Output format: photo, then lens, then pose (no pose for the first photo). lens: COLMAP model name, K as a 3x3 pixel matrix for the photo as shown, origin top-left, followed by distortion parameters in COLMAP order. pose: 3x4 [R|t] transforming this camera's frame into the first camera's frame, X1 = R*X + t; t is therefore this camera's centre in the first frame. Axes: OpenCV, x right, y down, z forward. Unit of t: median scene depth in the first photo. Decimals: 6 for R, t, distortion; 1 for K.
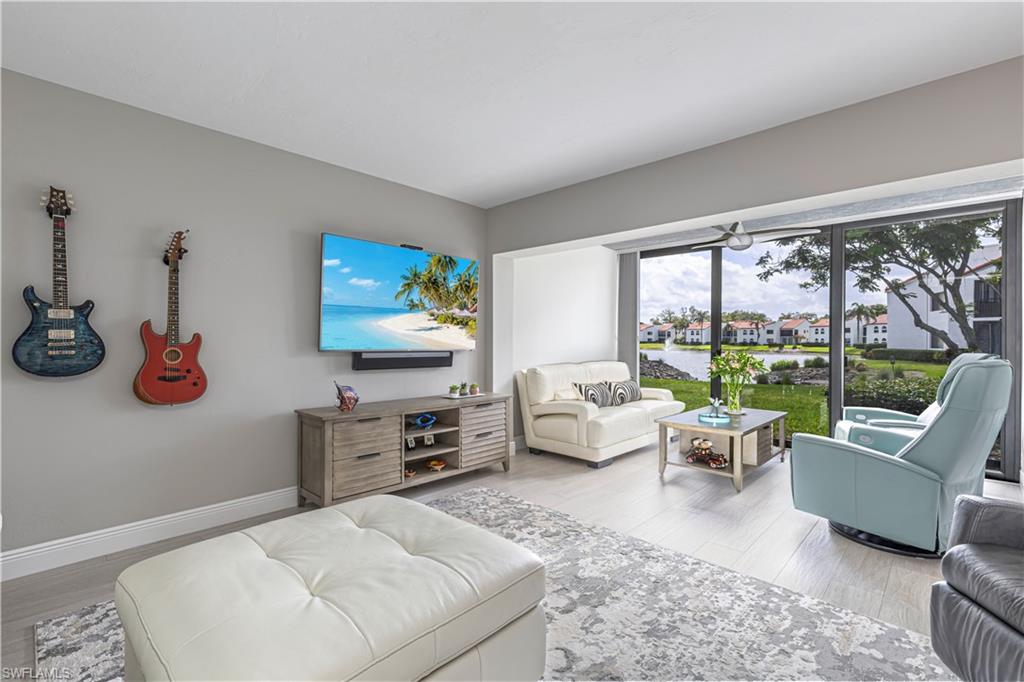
lens RADIAL K [[457.3, 0, 518.2], [0, 457.3, 338.7], [0, 0, 1]] dist [0.008712, -0.001988]
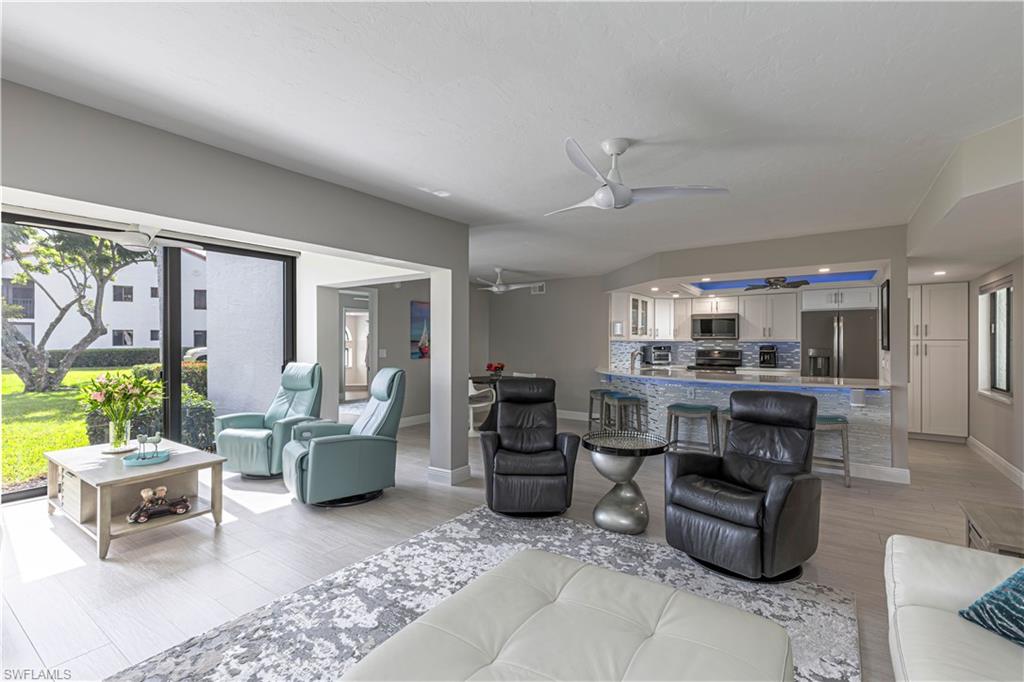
lens RADIAL K [[457.3, 0, 517.4], [0, 457.3, 338.2], [0, 0, 1]] dist [0.008712, -0.001988]
pose [[-0.142617, 0.002954, 0.989773, -0.523001], [-0.003126, 0.999989, -0.003435, -0.042962], [-0.989773, -0.003584, -0.142607, 0.526171]]
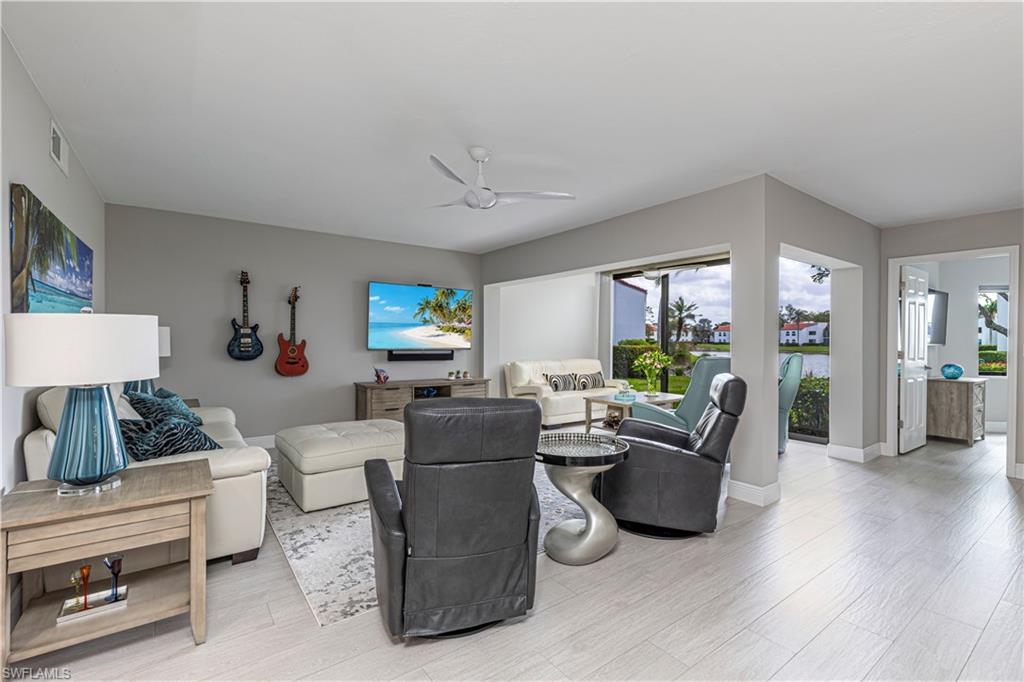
lens RADIAL K [[457.3, 0, 517.8], [0, 457.3, 339.2], [0, 0, 1]] dist [0.008712, -0.001988]
pose [[0.983807, 0.001244, -0.179225, 0.393559], [-0.001240, 0.999999, 0.000137, -0.011051], [0.179225, 0.000087, 0.983808, -0.544106]]
